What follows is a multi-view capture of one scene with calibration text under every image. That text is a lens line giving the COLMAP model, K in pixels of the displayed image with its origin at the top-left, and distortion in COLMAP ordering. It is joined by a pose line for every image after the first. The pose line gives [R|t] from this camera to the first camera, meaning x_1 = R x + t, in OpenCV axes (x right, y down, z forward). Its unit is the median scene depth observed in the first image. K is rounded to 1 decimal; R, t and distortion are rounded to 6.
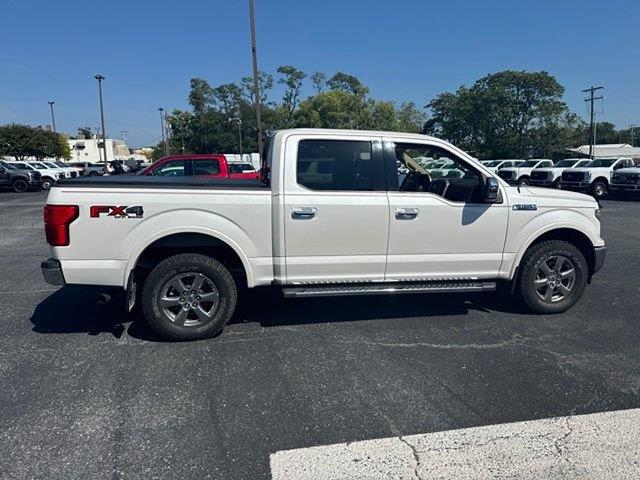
lens RADIAL K [[453.8, 0, 320.0], [0, 453.8, 240.0], [0, 0, 1]] dist [0.009642, 0.000967]
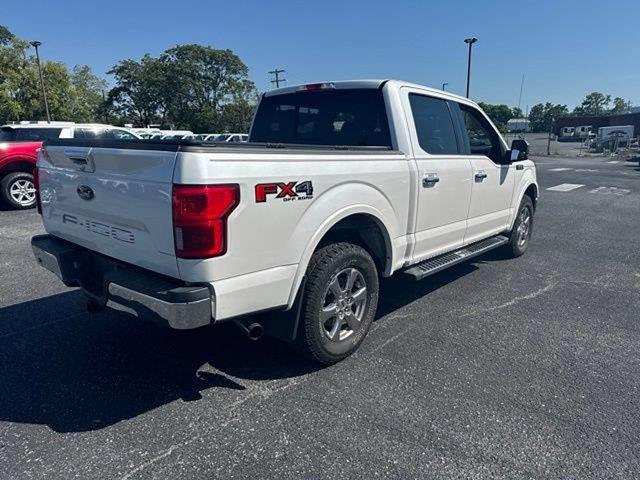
lens RADIAL K [[453.8, 0, 320.0], [0, 453.8, 240.0], [0, 0, 1]] dist [0.009642, 0.000967]
pose [[0.781142, -0.128477, 0.610992, -0.704388], [0.094748, 0.991658, 0.087389, -0.039613], [-0.617123, -0.010373, 0.786798, 0.413331]]
